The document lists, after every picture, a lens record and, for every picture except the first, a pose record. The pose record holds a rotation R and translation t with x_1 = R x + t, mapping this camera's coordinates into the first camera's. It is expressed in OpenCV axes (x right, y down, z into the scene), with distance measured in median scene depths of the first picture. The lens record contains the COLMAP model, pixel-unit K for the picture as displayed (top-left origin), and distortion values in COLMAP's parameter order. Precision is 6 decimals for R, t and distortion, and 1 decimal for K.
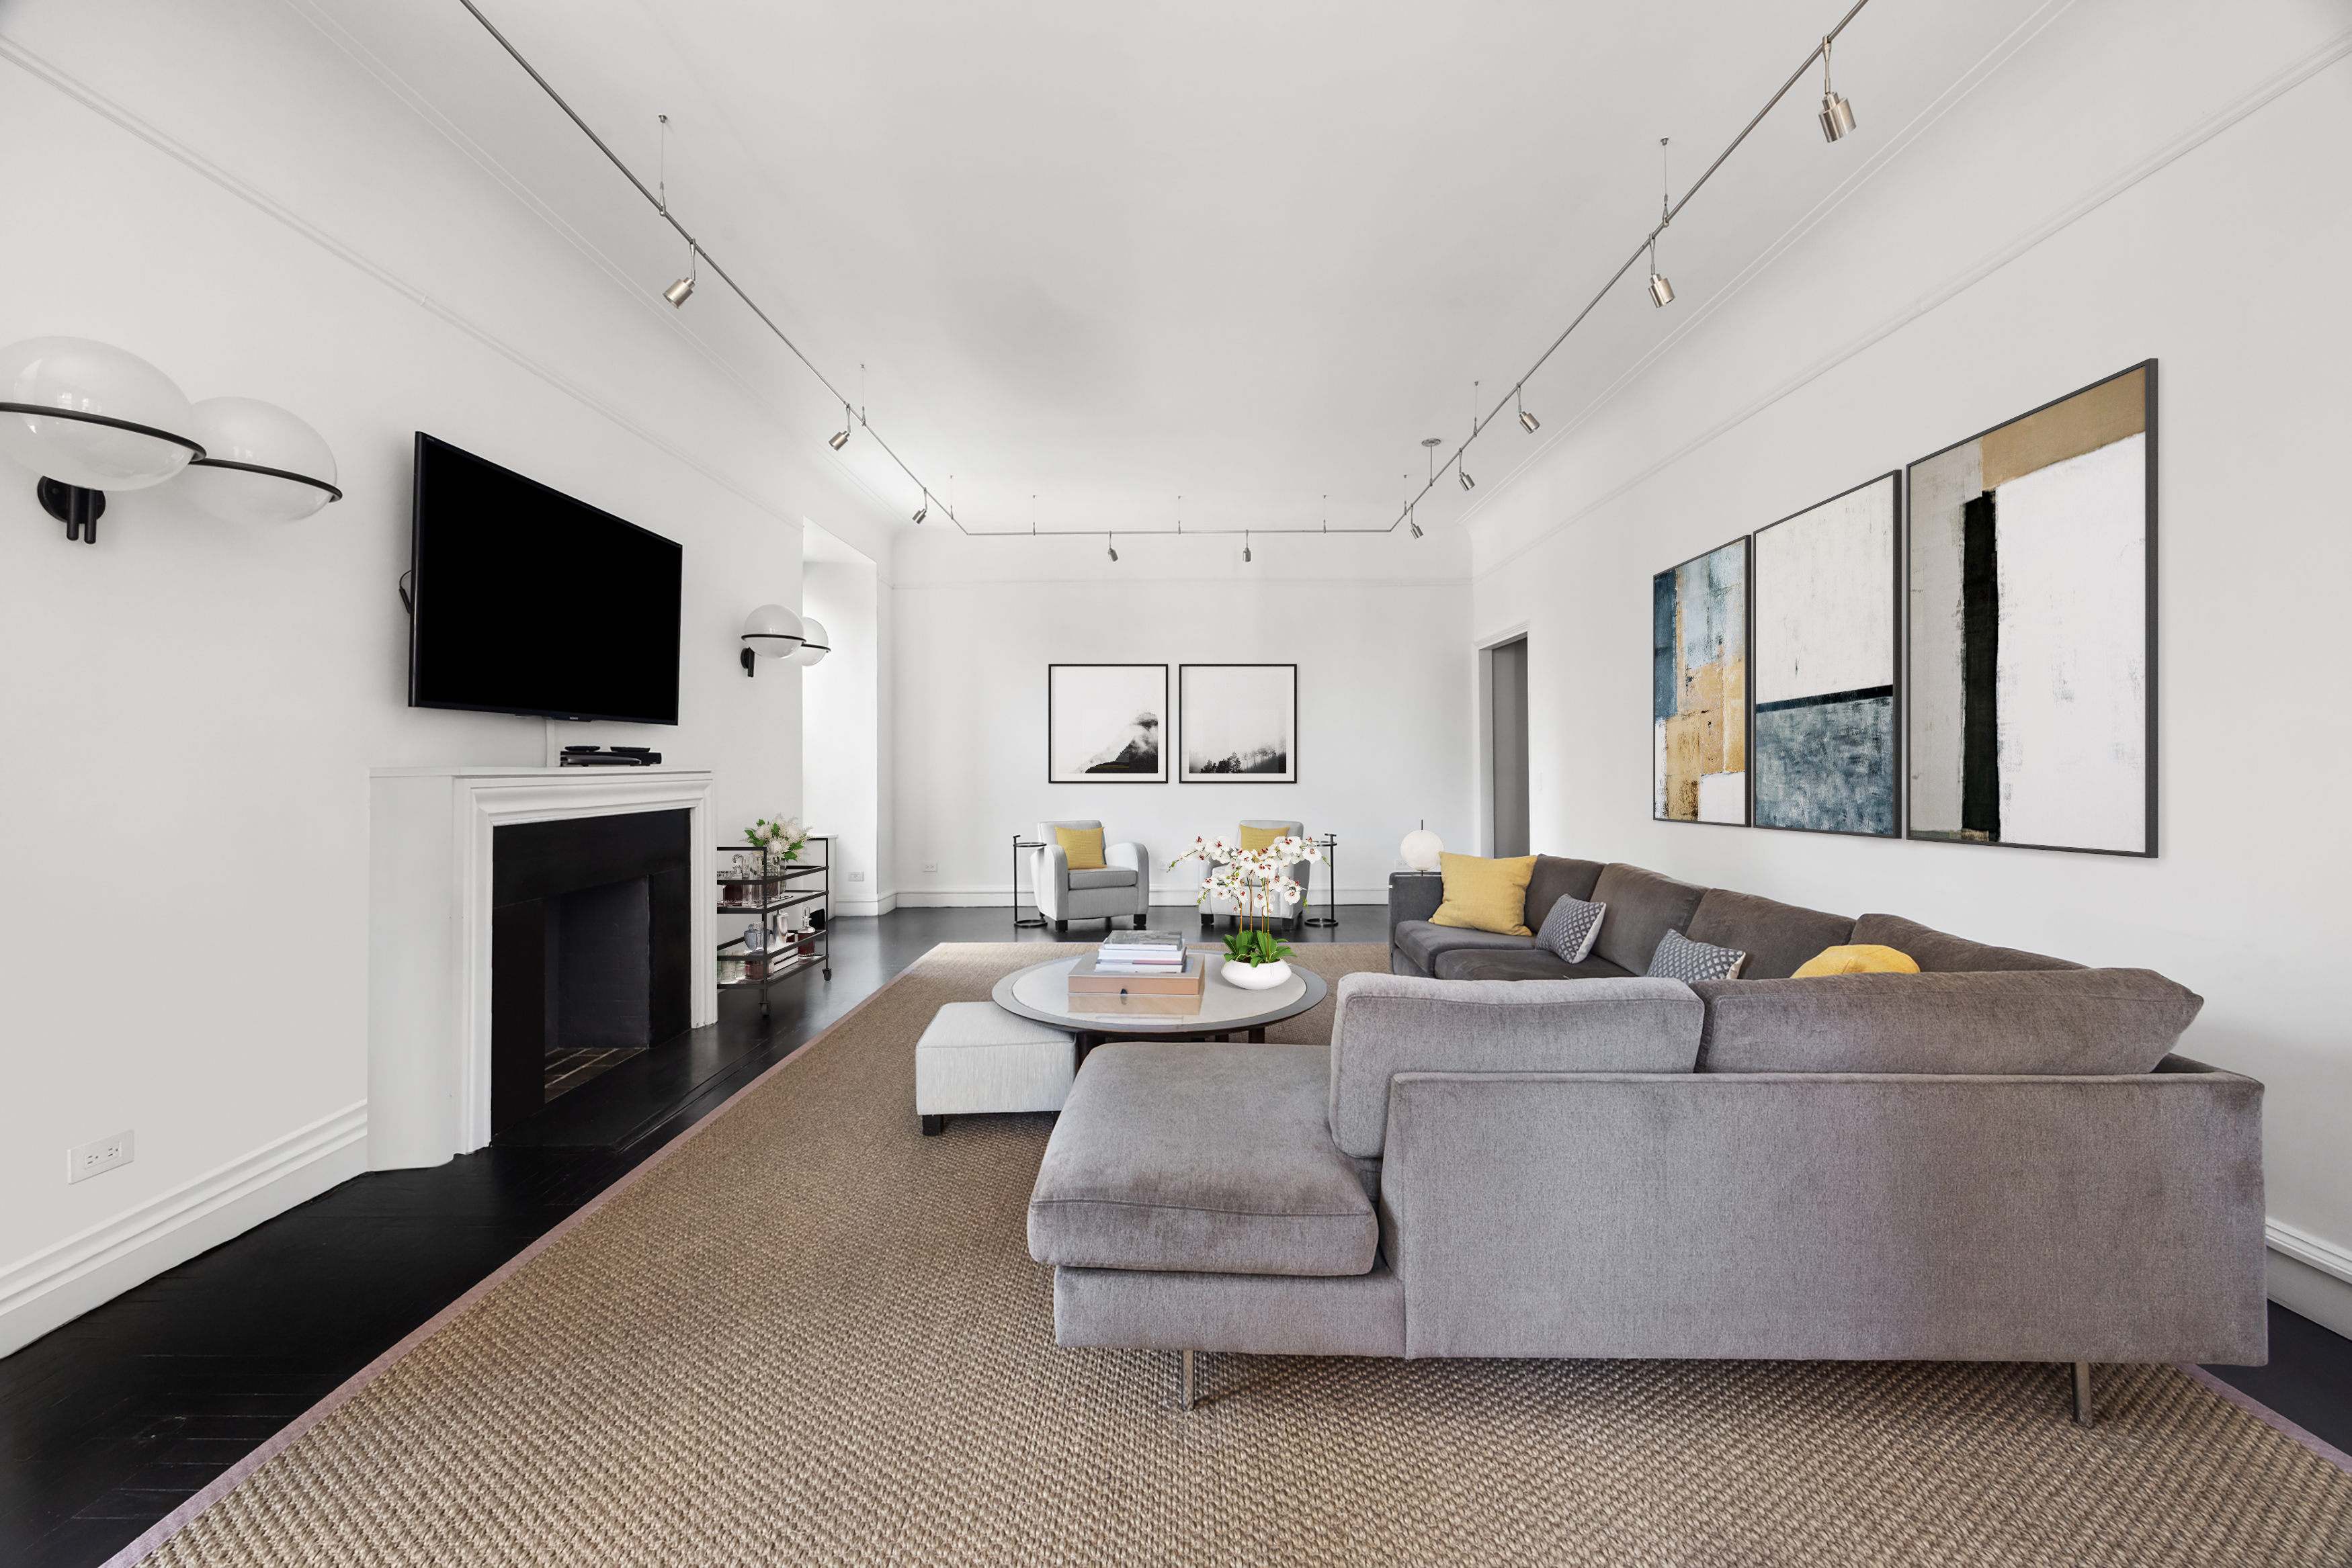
lens RADIAL K [[1512.8, 0, 1173.9], [0, 1512.8, 779.7], [0, 0, 1]] dist [0.002475, 0.000349]
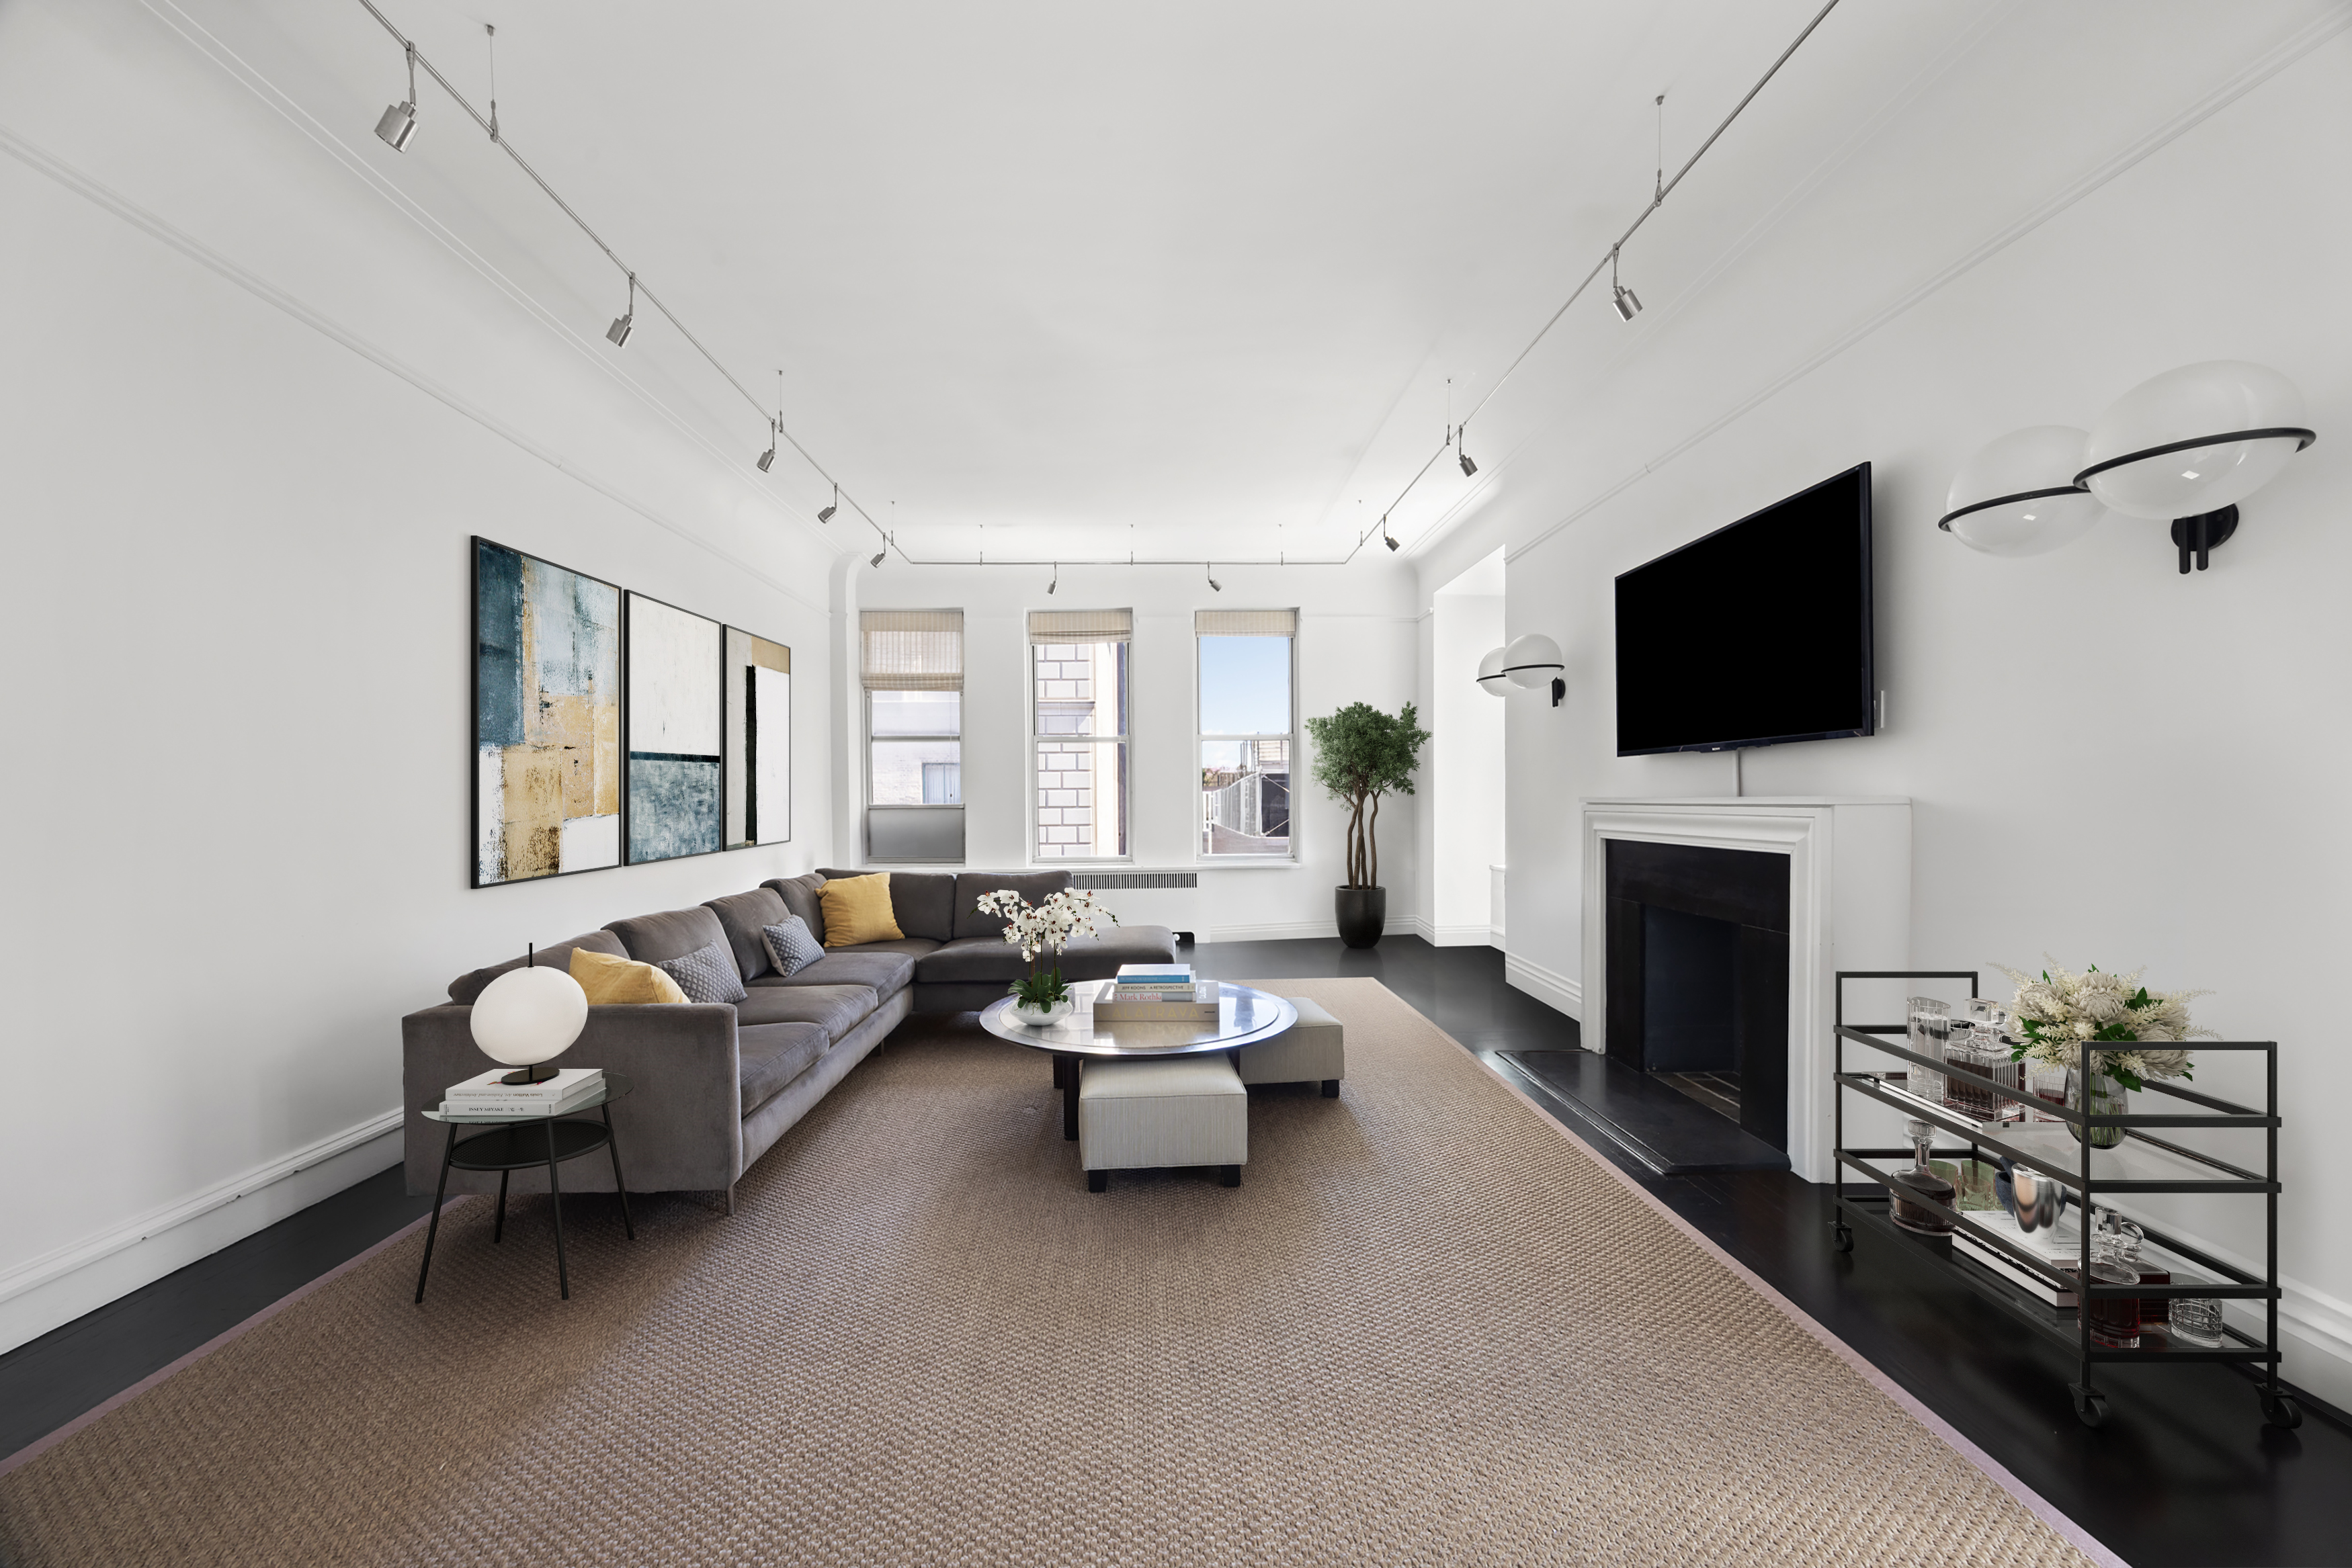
lens RADIAL K [[1512.8, 0, 1176.0], [0, 1512.8, 791.5], [0, 0, 1]] dist [0.002475, 0.000349]
pose [[-0.999989, 0.003839, 0.002721, -0.007018], [0.003850, 0.999985, 0.003838, -0.024529], [-0.002706, 0.003848, -0.999989, 2.150630]]
